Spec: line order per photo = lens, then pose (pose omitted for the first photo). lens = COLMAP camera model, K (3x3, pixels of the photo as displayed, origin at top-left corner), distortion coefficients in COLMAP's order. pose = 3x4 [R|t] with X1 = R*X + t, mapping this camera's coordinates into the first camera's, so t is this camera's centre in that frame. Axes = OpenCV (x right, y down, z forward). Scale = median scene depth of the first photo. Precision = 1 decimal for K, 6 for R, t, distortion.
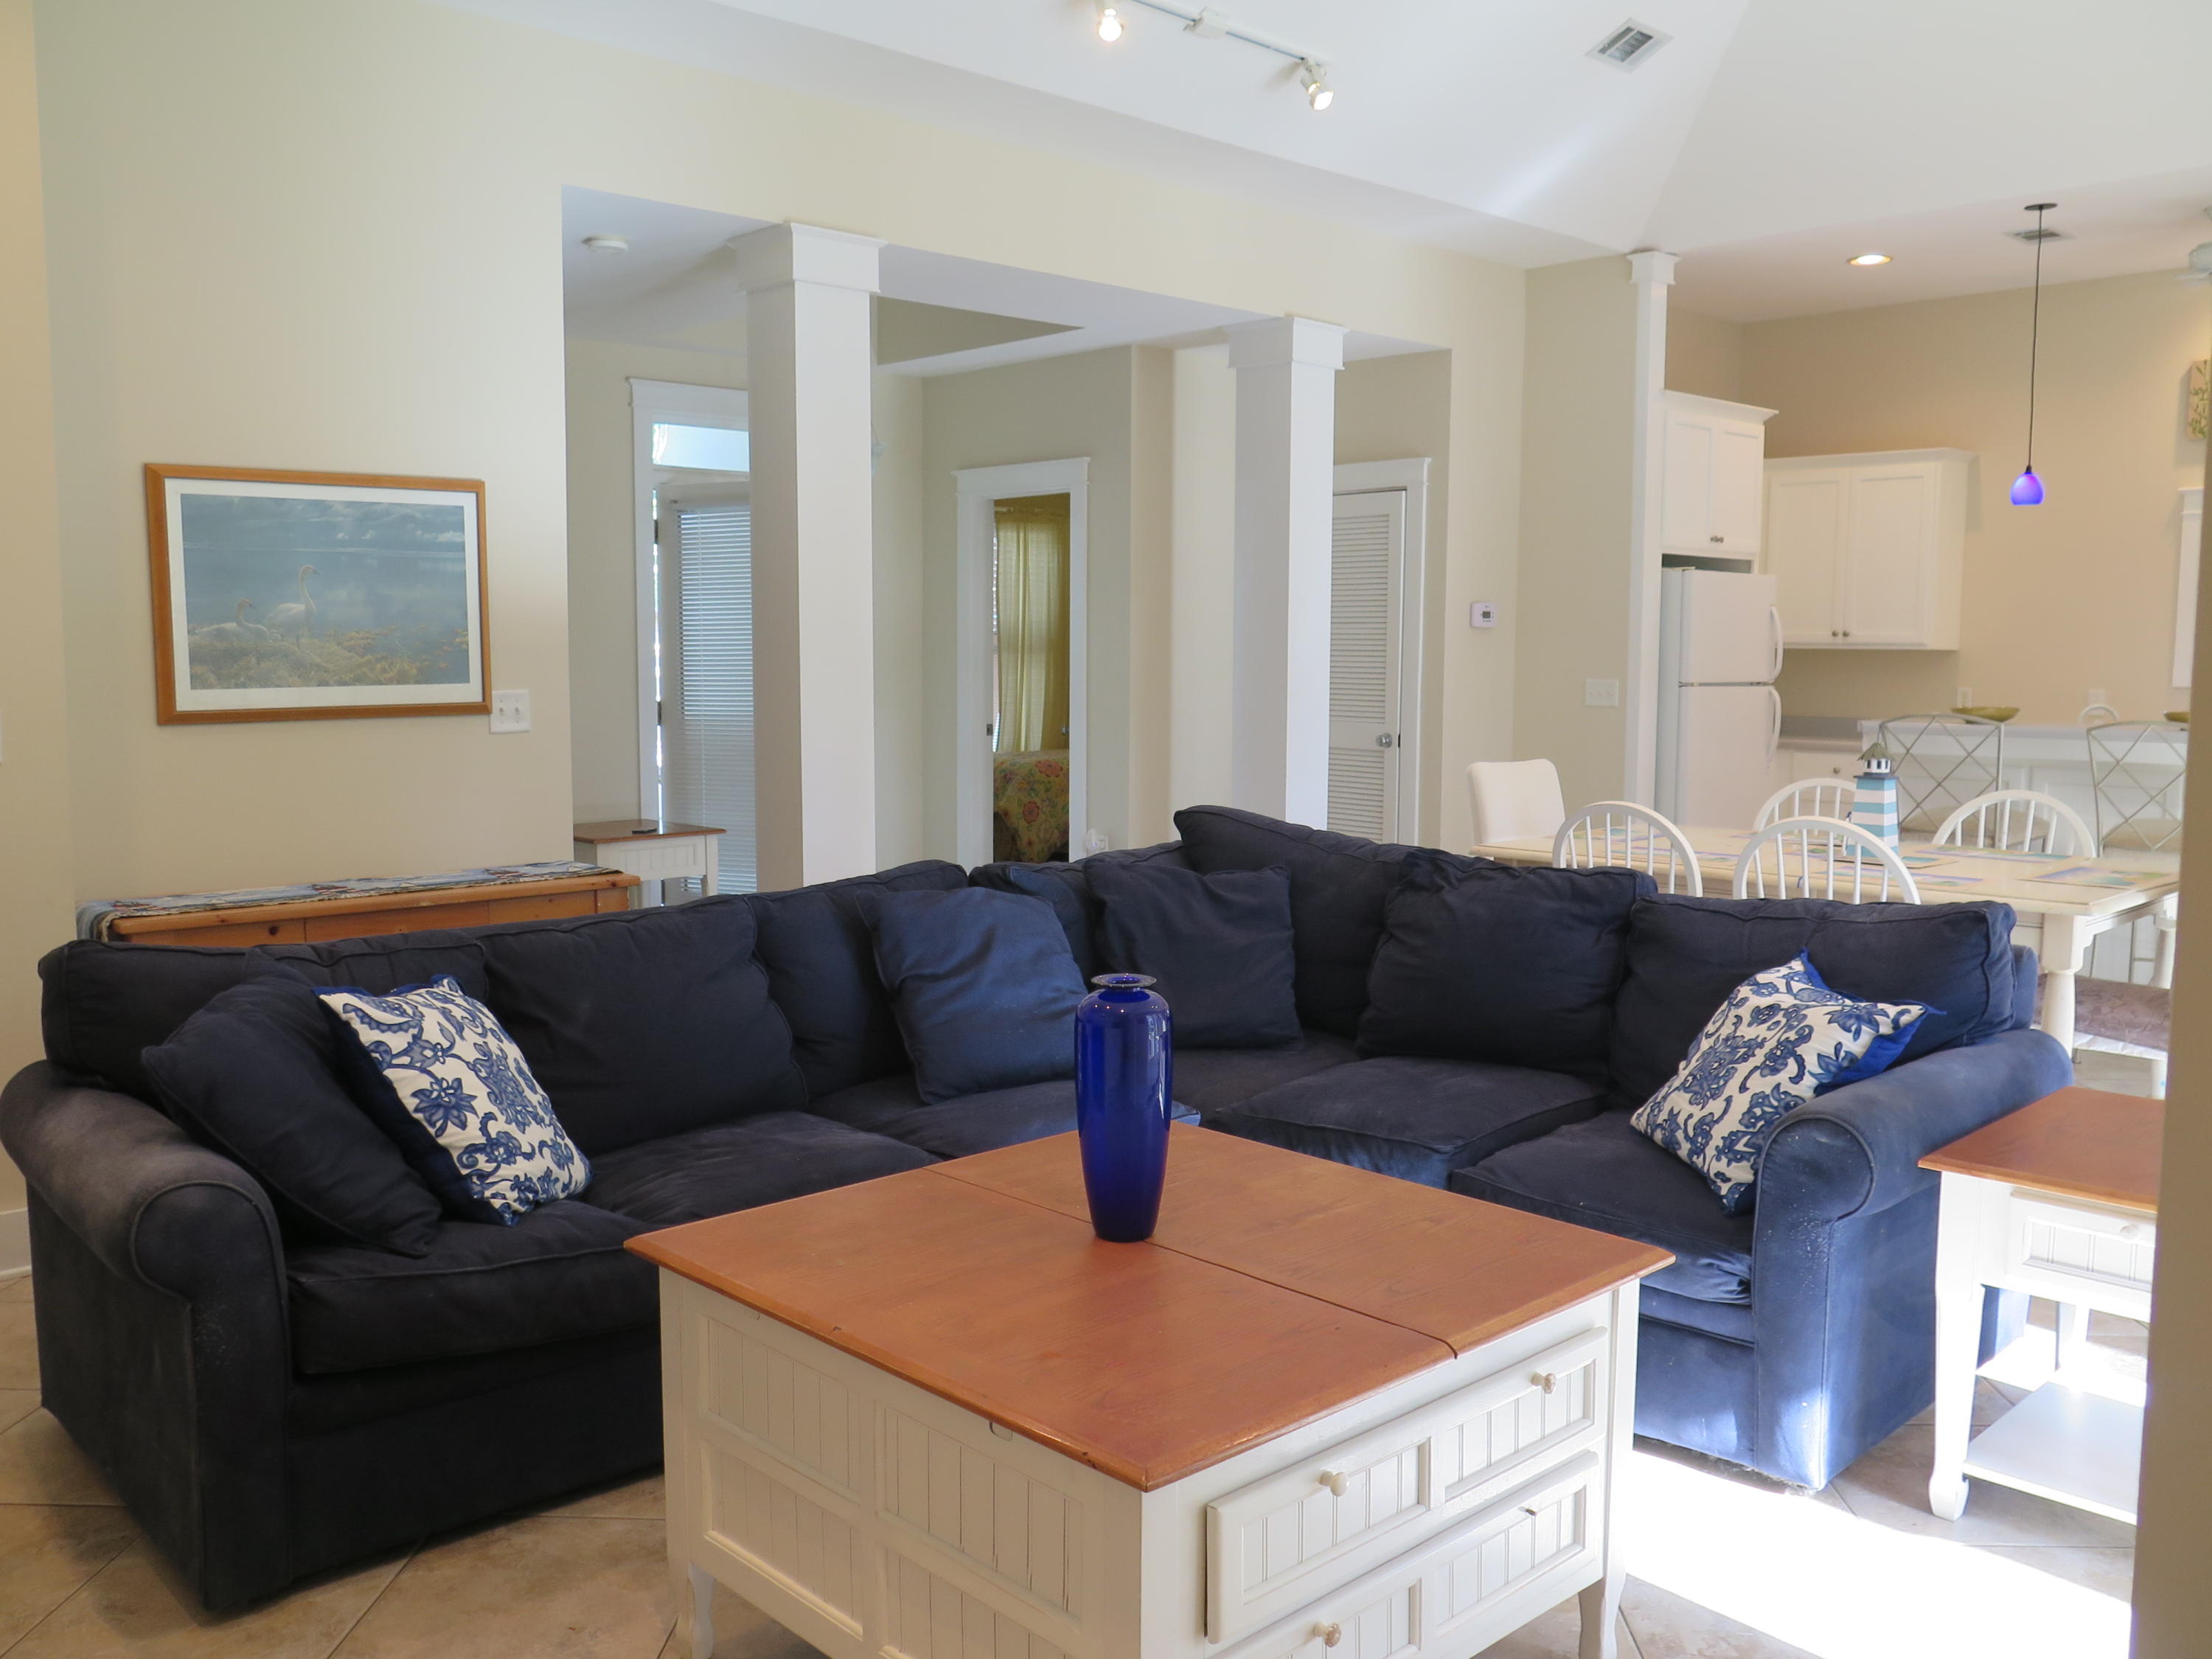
lens RADIAL K [[1865.1, 0, 1116.3], [0, 1865.1, 835.1], [0, 0, 1]] dist [-0.023143, 0.010966]
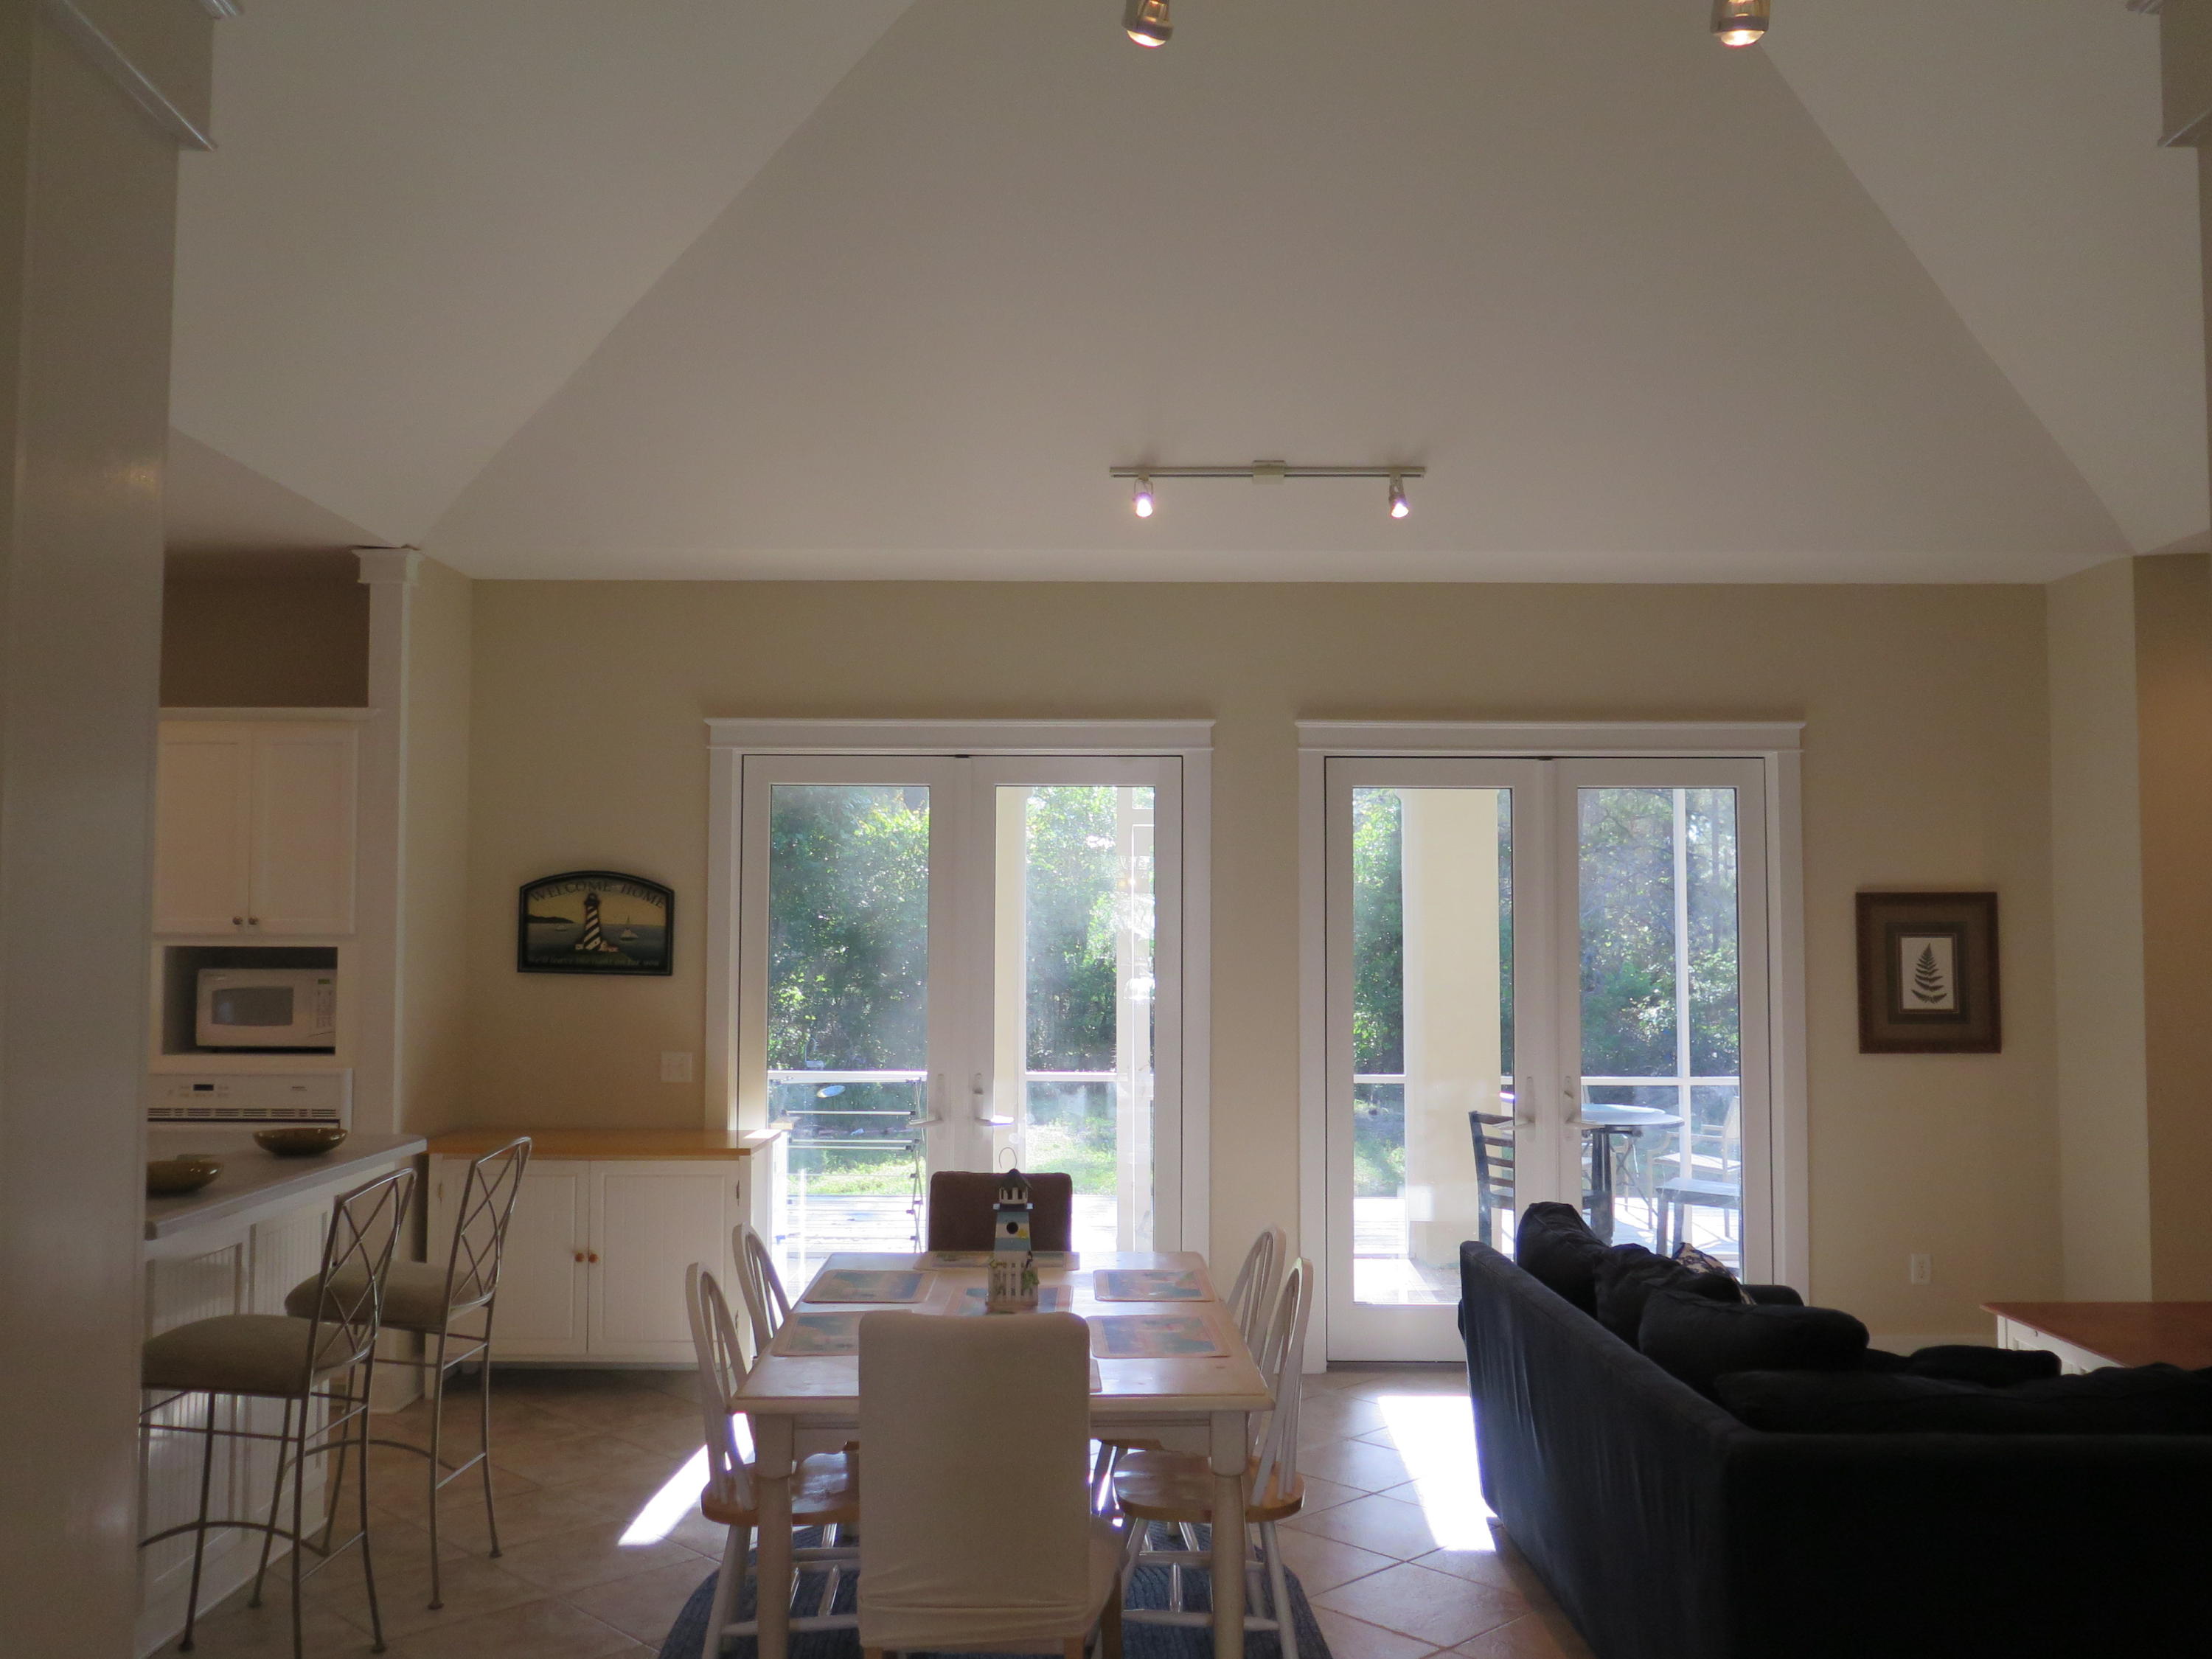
lens RADIAL K [[1865.1, 0, 1108.2], [0, 1865.1, 831.3], [0, 0, 1]] dist [-0.023143, 0.010966]
pose [[-0.708749, 0.030849, 0.704786, -0.256362], [0.063190, 0.997804, 0.019871, -0.226470], [-0.702625, 0.058619, -0.709141, 1.595841]]
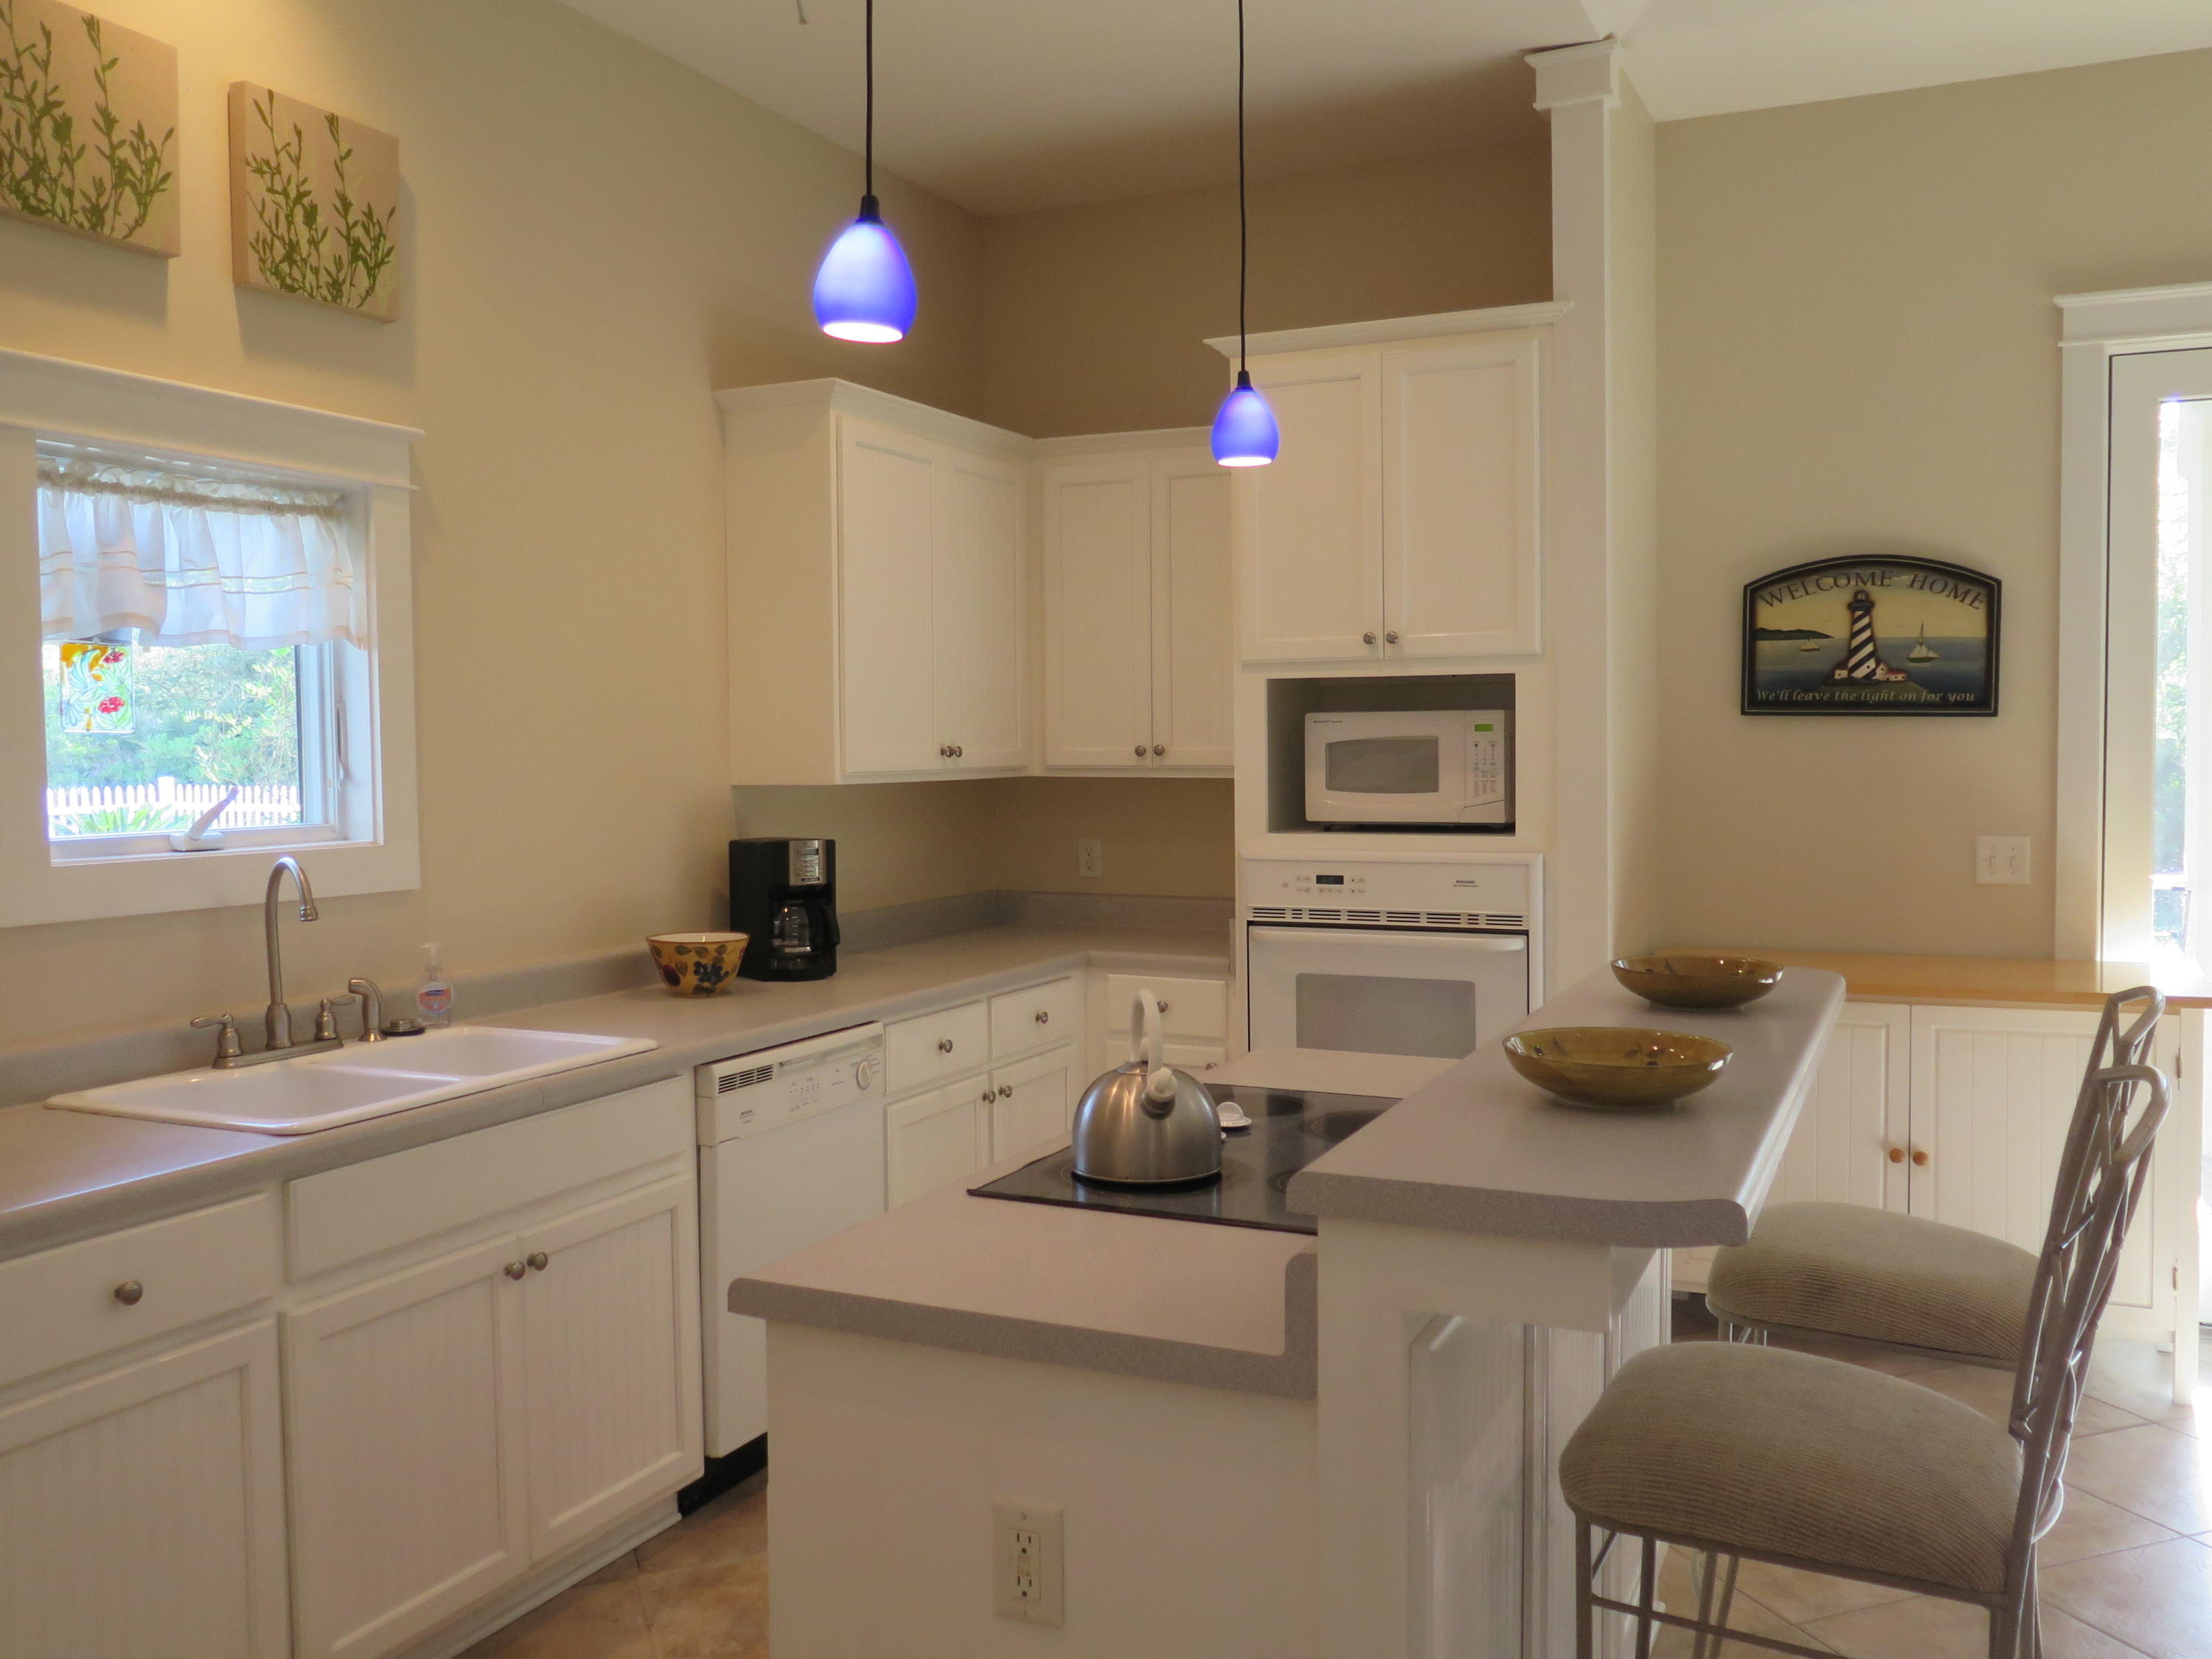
lens RADIAL K [[1865.1, 0, 1114.1], [0, 1865.1, 825.8], [0, 0, 1]] dist [-0.023143, 0.010966]
pose [[-0.351179, -0.043134, 0.935314, 0.289787], [0.101526, 0.991294, 0.083835, -0.175685], [-0.930788, 0.124400, -0.343742, 1.538580]]
